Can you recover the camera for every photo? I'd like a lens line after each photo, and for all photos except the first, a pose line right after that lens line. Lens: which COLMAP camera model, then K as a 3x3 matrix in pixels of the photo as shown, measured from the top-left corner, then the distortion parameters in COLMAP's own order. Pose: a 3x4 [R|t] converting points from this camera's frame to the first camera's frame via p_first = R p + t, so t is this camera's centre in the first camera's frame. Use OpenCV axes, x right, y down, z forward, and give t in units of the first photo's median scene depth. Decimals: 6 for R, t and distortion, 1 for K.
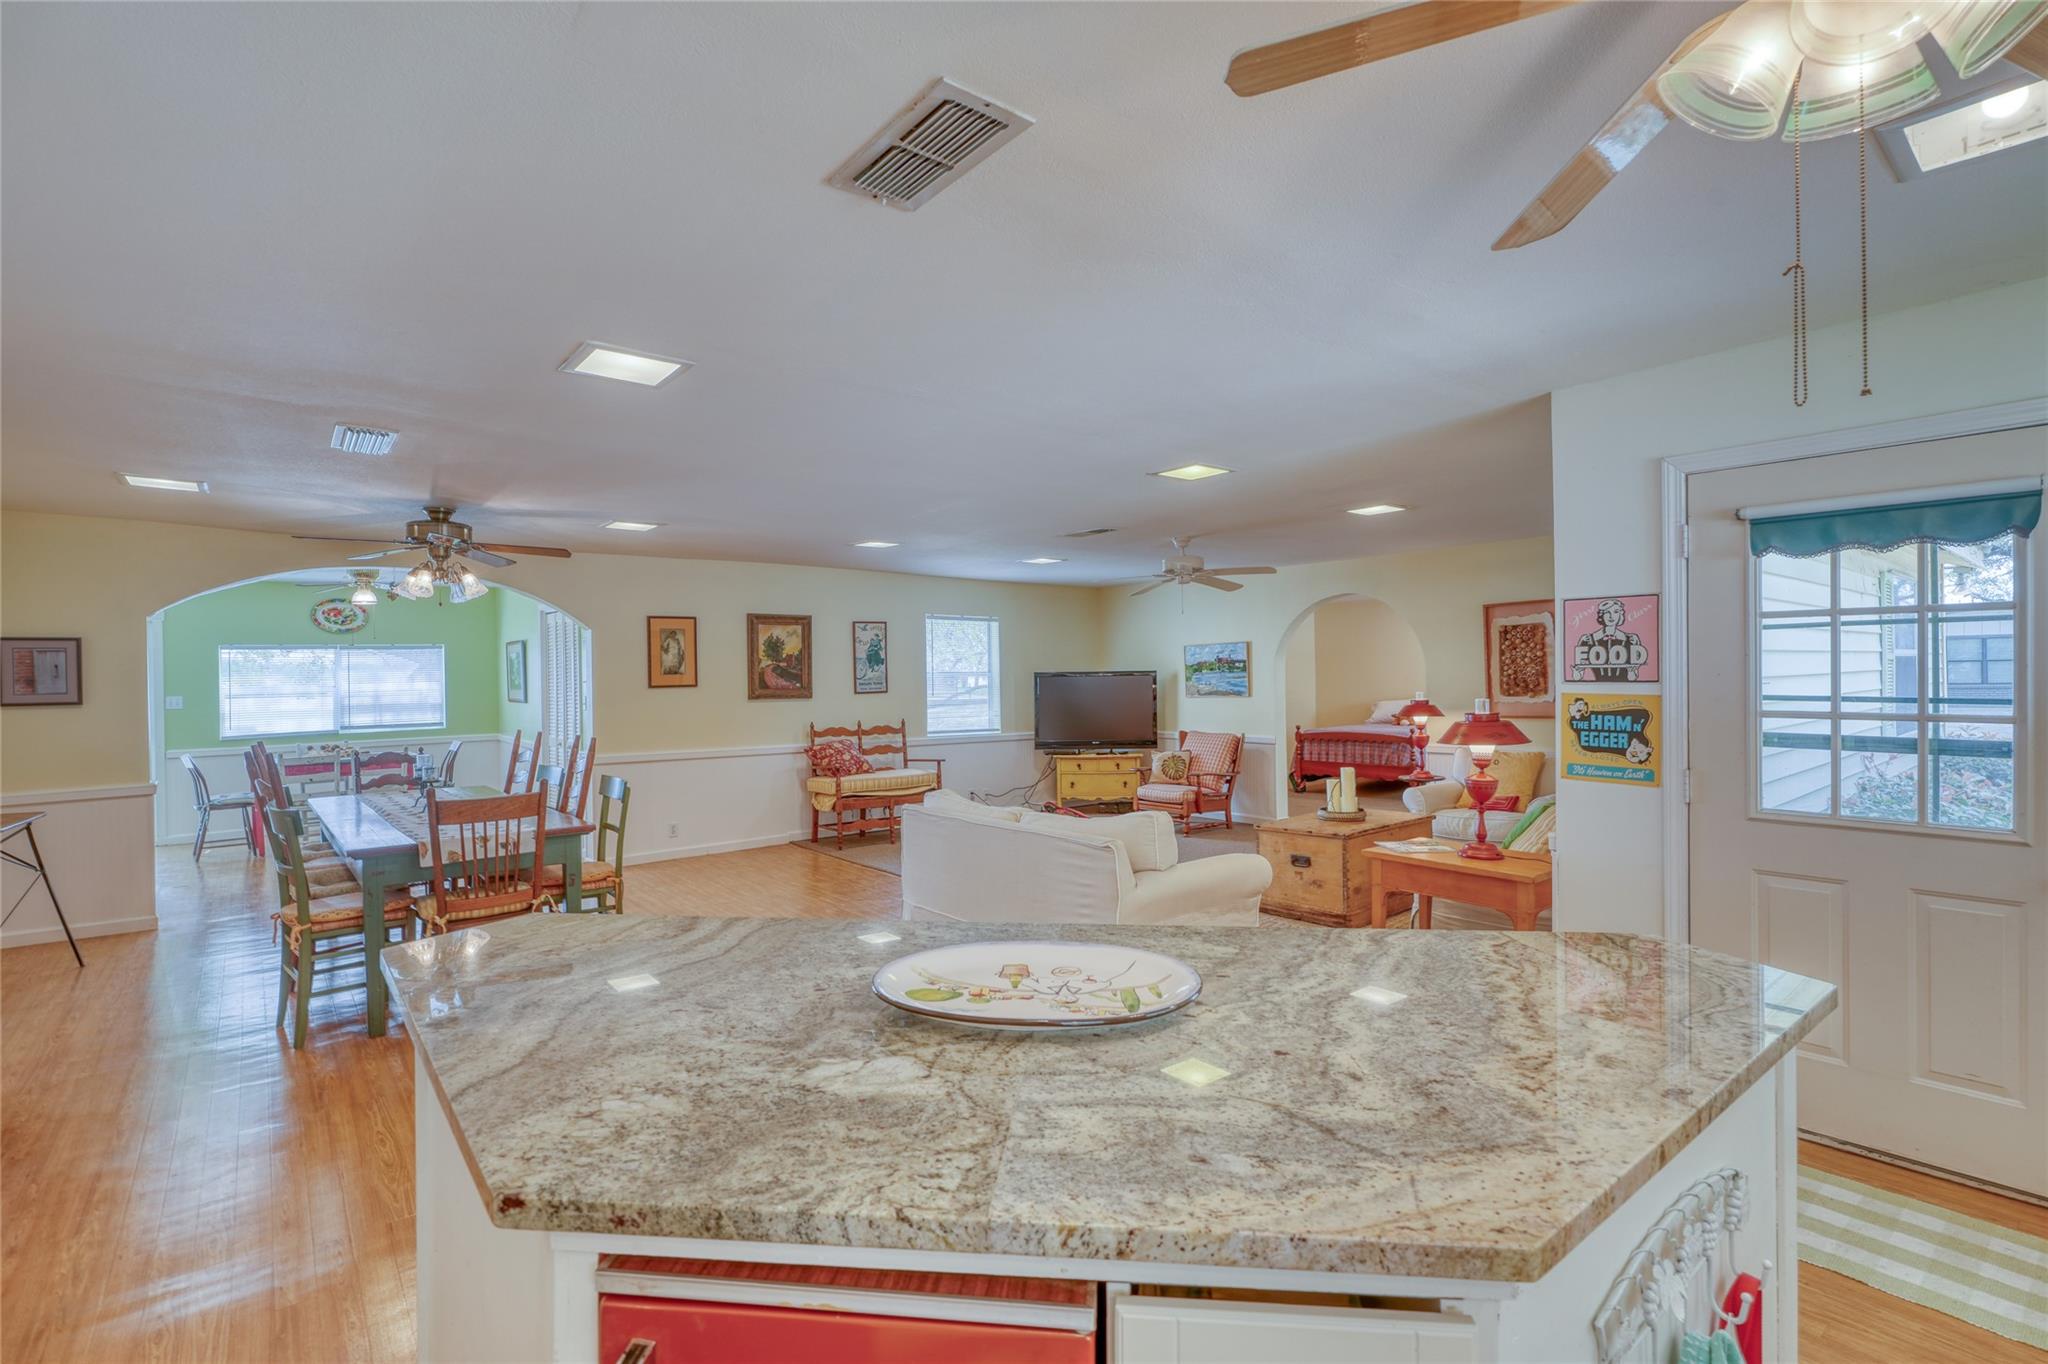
lens RADIAL K [[910.1, 0, 1022.4], [0, 910.1, 674.8], [0, 0, 1]] dist [-0.003709, 0.001575]
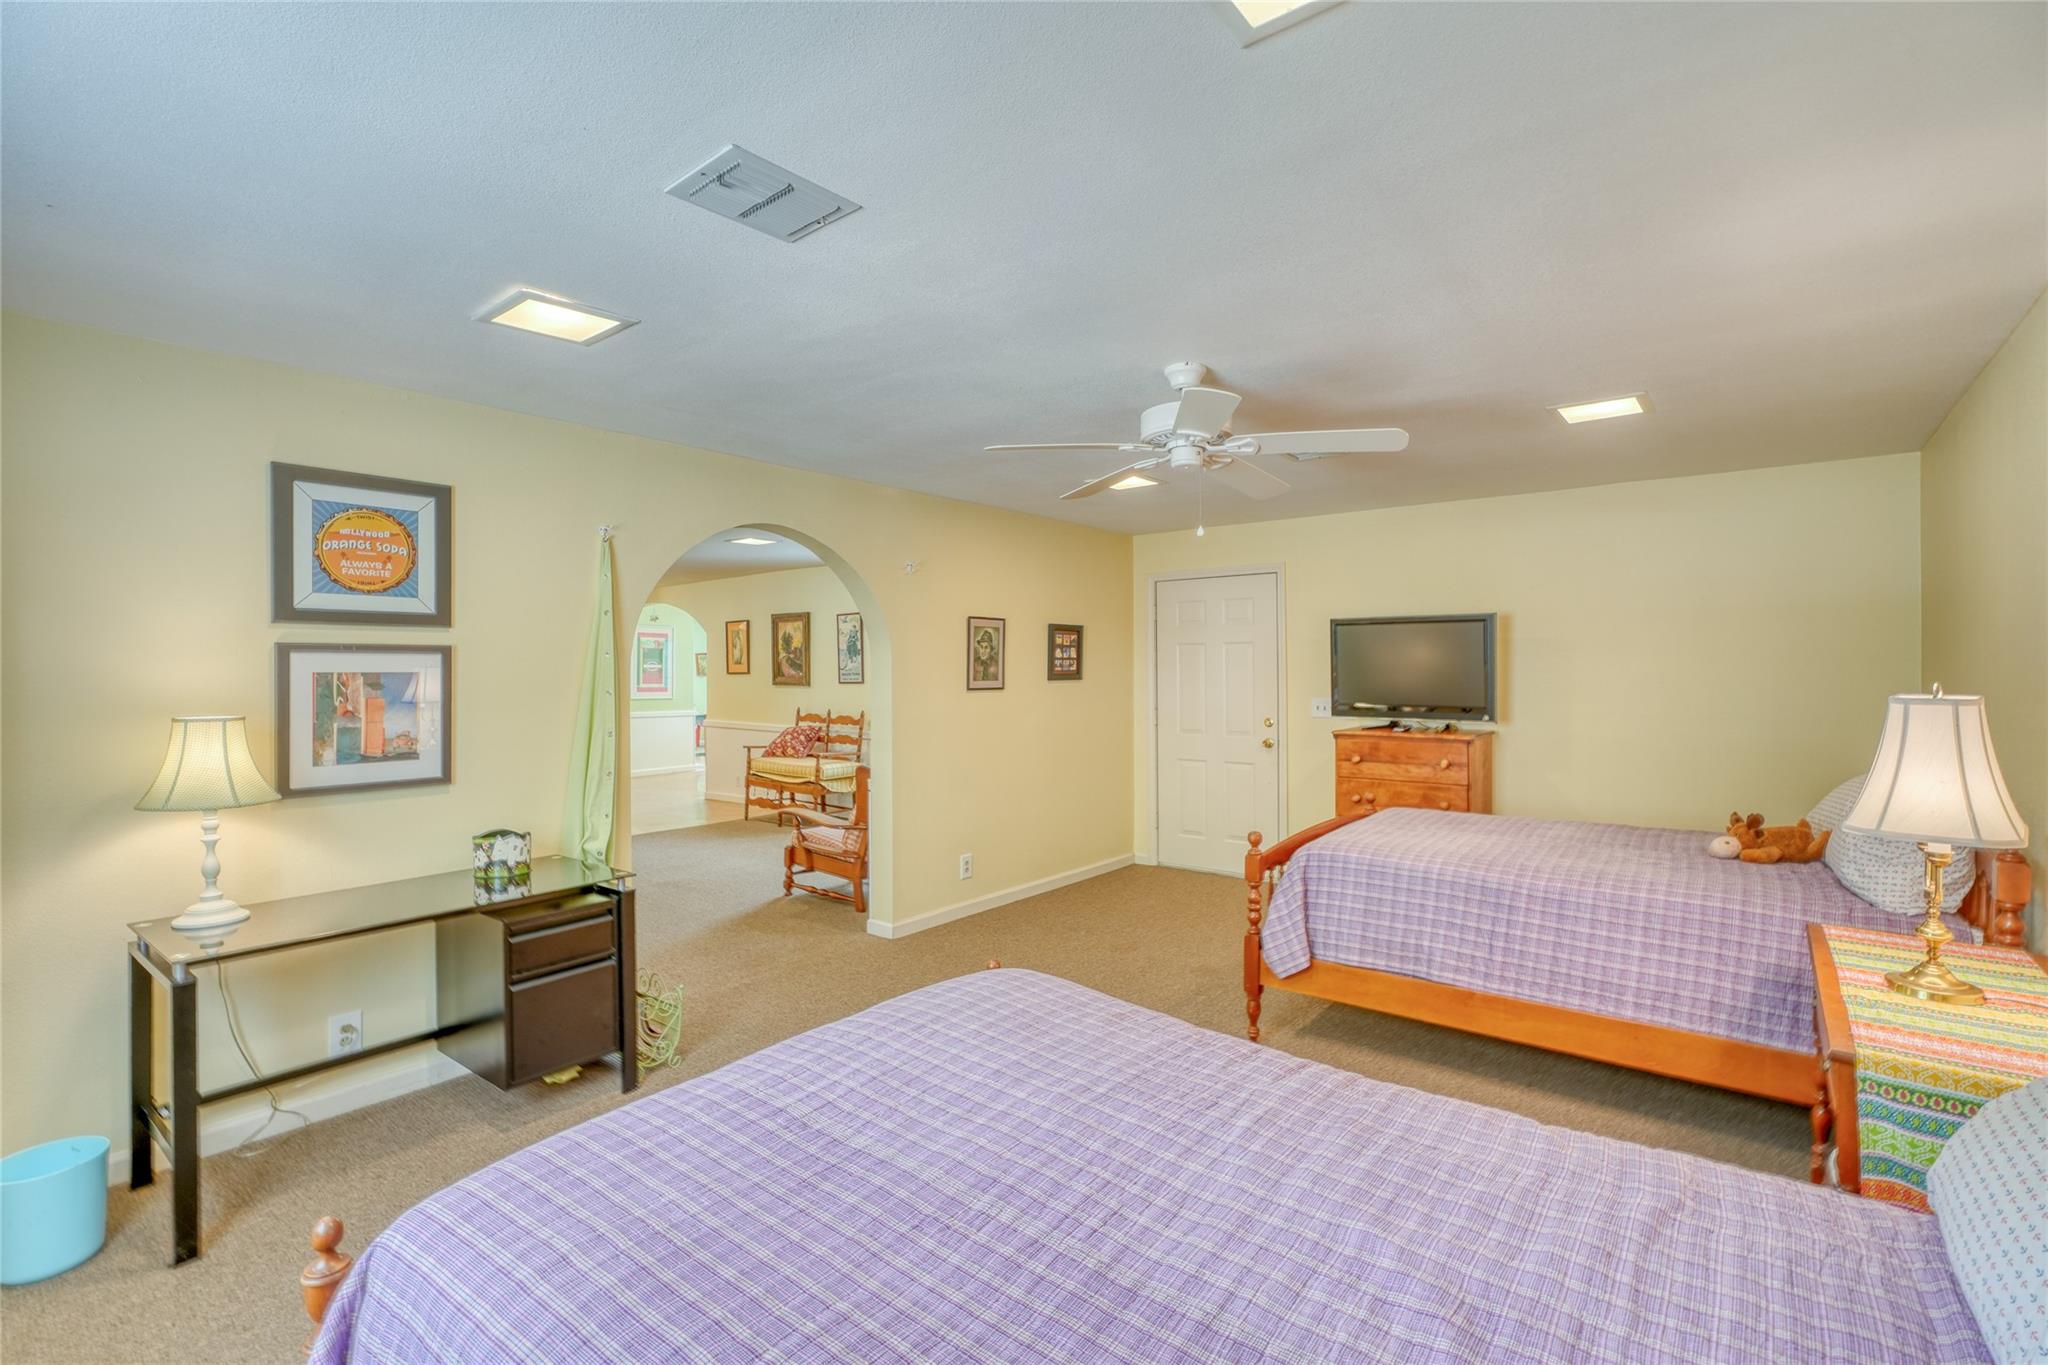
lens RADIAL K [[910.1, 0, 1025.8], [0, 910.1, 676.7], [0, 0, 1]] dist [-0.003709, 0.001575]
pose [[0.206927, 0.012285, -0.978279, 0.917355], [-0.006683, 0.999916, 0.011144, 0.000081], [0.978333, 0.004232, 0.206992, 1.033191]]
